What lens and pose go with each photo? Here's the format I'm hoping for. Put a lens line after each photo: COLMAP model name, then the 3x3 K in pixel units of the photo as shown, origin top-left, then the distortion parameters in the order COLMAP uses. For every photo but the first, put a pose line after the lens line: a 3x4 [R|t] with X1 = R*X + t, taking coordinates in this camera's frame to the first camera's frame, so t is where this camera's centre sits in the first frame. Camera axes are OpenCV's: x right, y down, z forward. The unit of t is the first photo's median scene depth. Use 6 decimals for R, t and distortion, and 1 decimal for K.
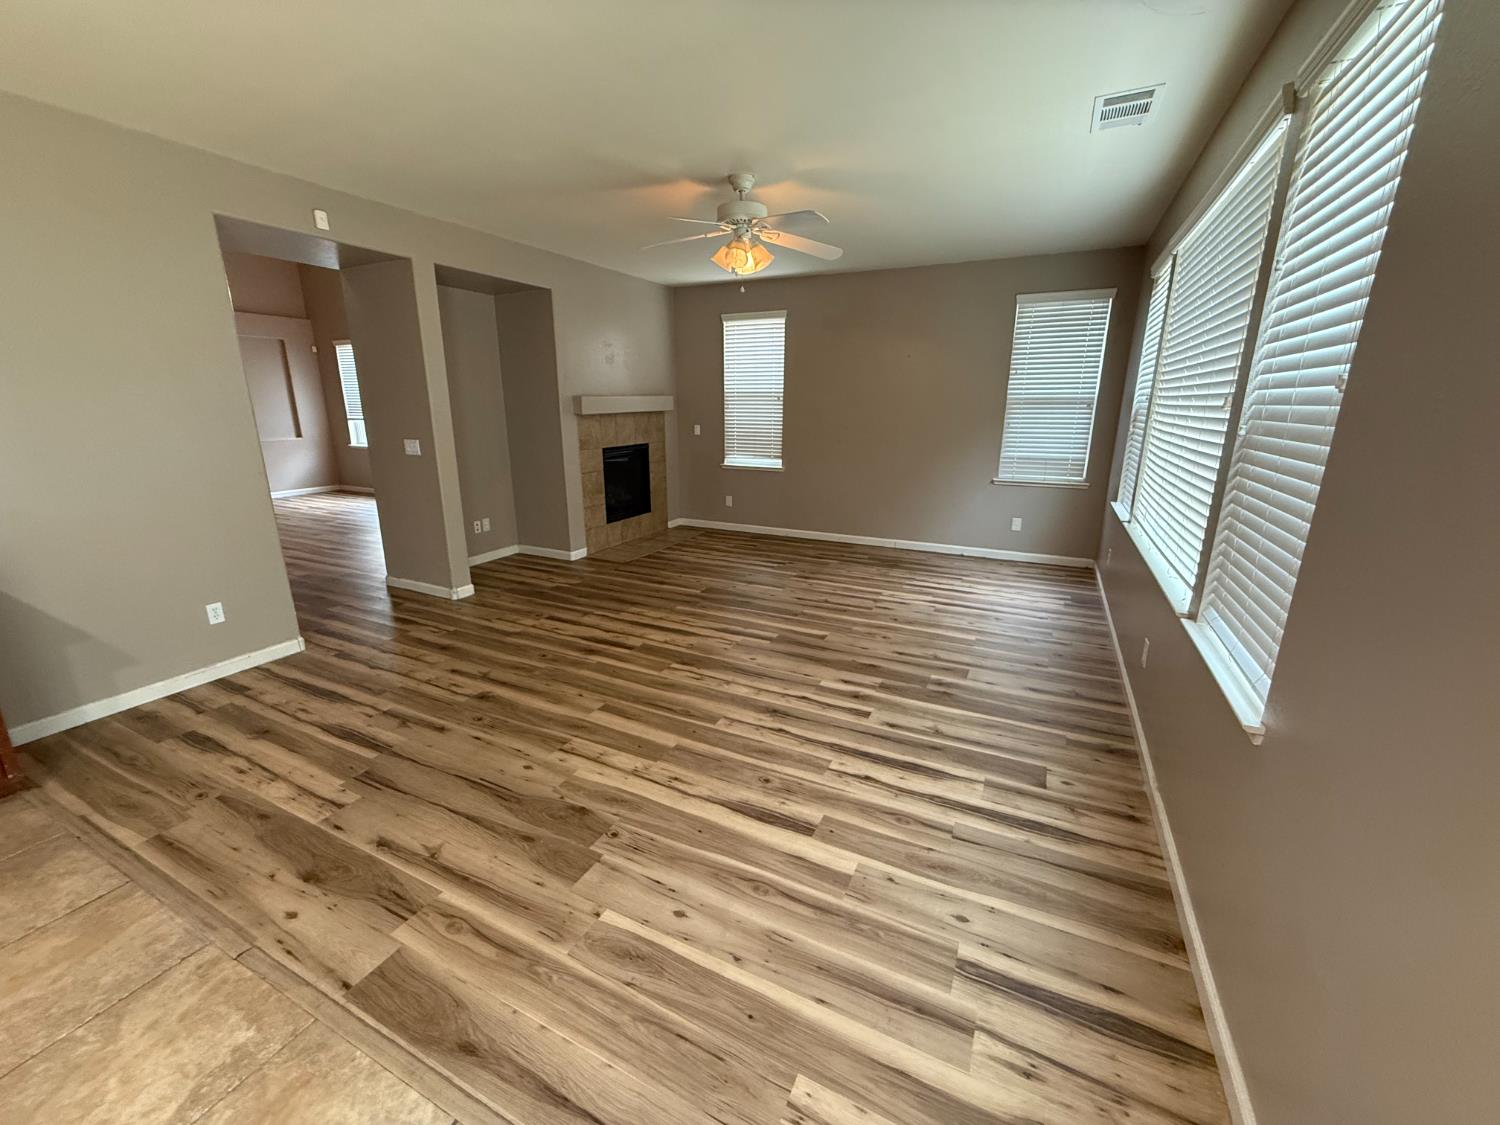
lens RADIAL K [[597.7, 0, 745.8], [0, 597.7, 563.1], [0, 0, 1]] dist [-0.000960, -0.000243]
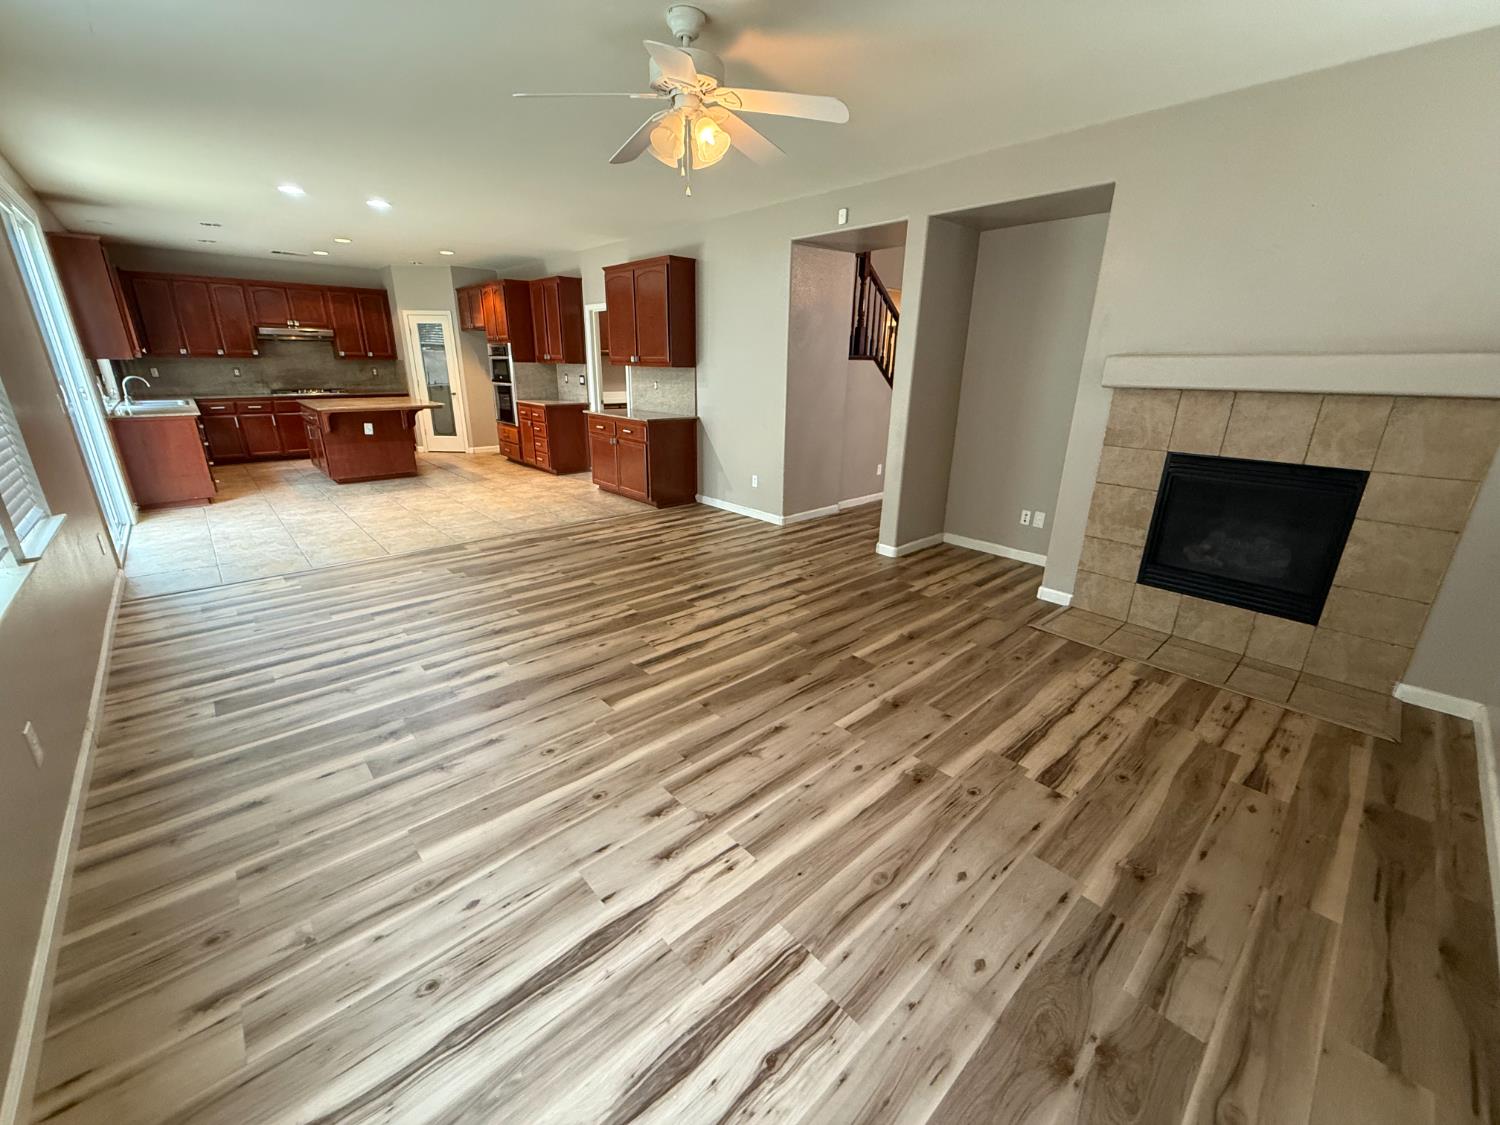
lens RADIAL K [[597.7, 0, 745.8], [0, 597.7, 563.1], [0, 0, 1]] dist [-0.000960, -0.000243]
pose [[-0.363637, 0.292310, -0.884490, 0.712089], [-0.259295, 0.880206, 0.397497, -0.372916], [0.894726, 0.373888, -0.244281, 1.396535]]
